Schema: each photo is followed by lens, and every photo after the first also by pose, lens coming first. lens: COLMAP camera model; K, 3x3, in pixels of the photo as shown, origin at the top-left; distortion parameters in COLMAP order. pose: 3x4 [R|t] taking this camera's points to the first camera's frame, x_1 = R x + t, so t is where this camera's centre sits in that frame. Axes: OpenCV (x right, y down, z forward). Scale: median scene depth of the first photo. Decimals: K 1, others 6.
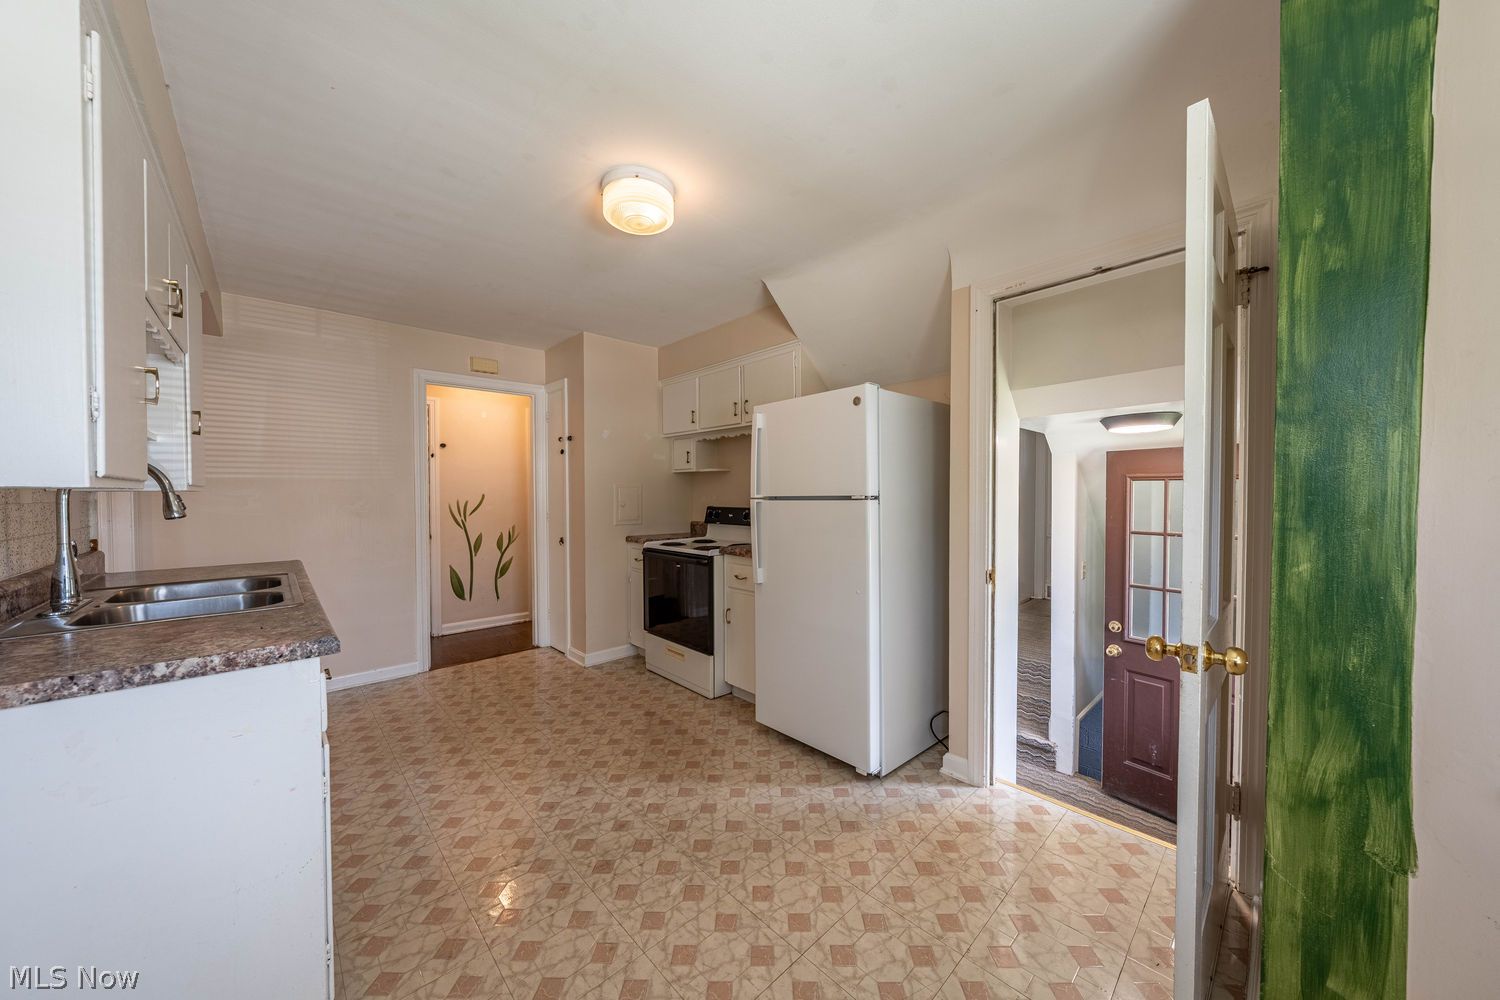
lens RADIAL K [[534.6, 0, 750.0], [0, 534.6, 500.0], [0, 0, 1]] dist [-0.000622, -0.000039]
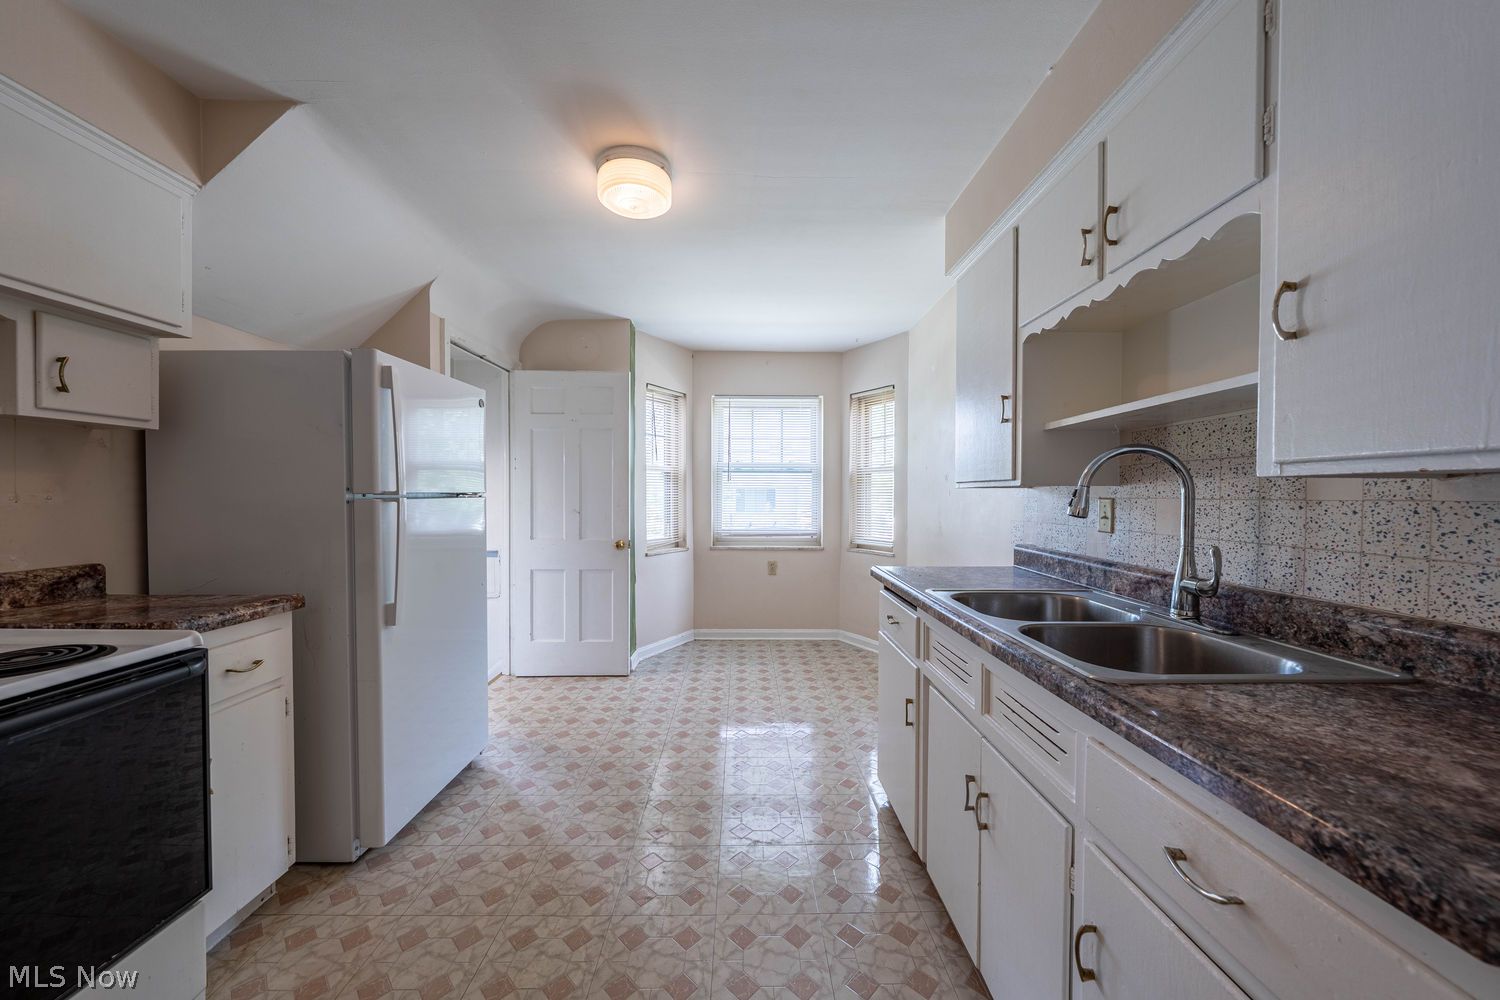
lens RADIAL K [[507.6, 0, 754.1], [0, 507.6, 500.2], [0, 0, 1]] dist [-0.001687, -0.000175]
pose [[-0.754519, -0.005014, 0.656259, -0.805068], [0.006353, 0.999868, 0.014943, -0.006282], [-0.656247, 0.015444, -0.754388, 1.300696]]
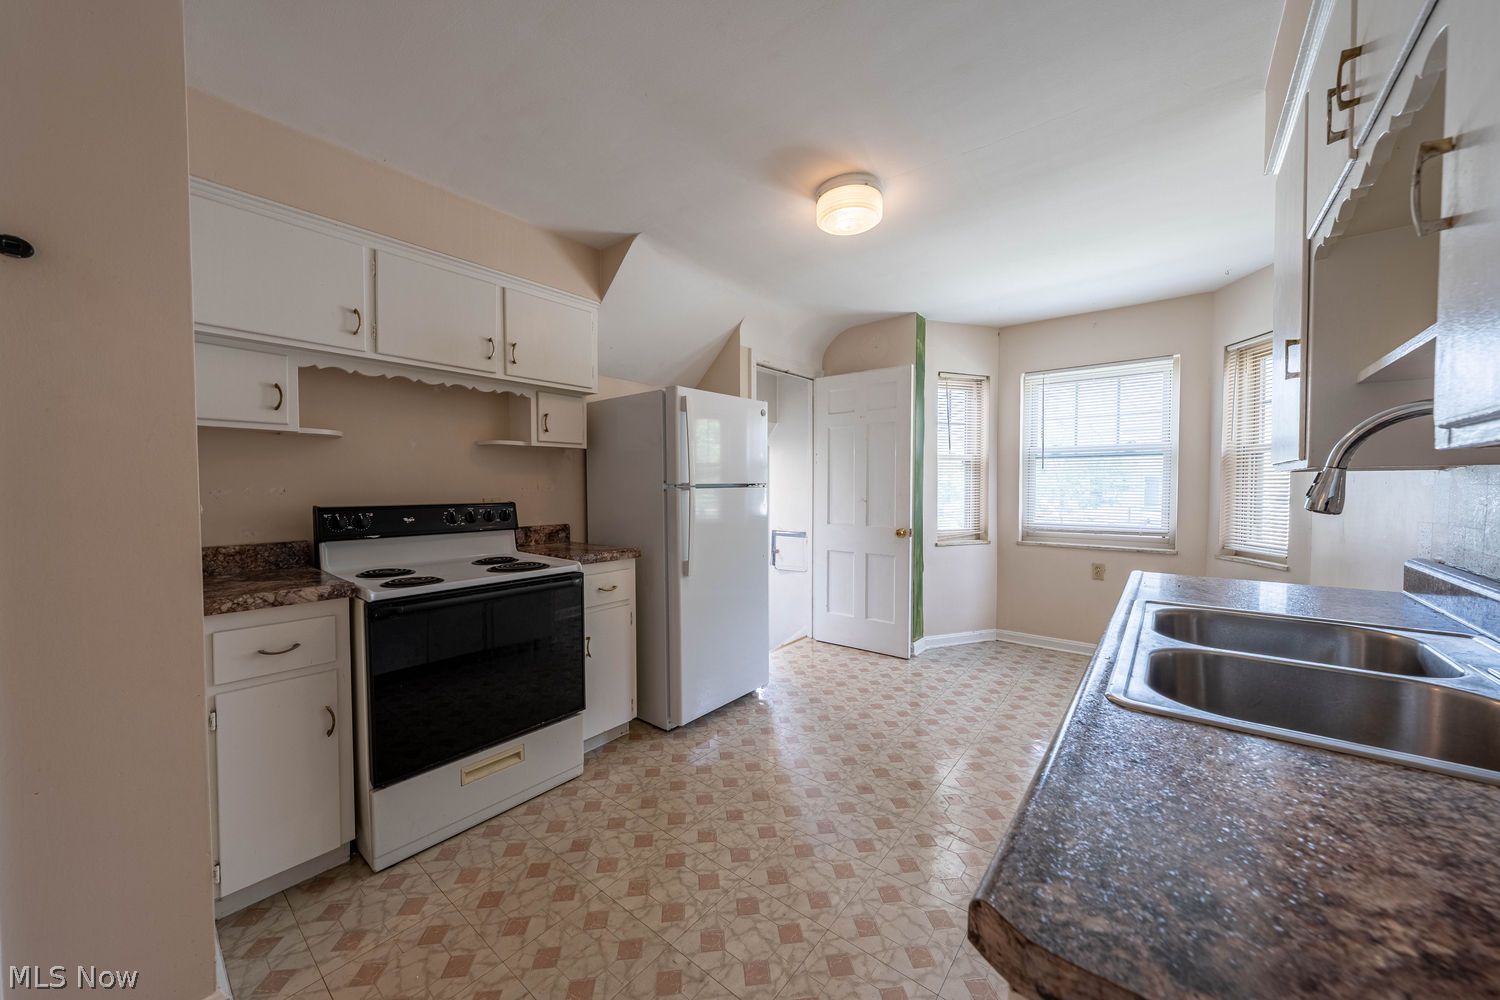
lens RADIAL K [[523.3, 0, 771.9], [0, 523.3, 497.6], [0, 0, 1]] dist [0.000728, -0.000082]
pose [[-0.185522, -0.019104, 0.982454, -1.016532], [0.012525, 0.999684, 0.021805, -0.002533], [-0.982560, 0.016351, -0.185224, 1.131415]]
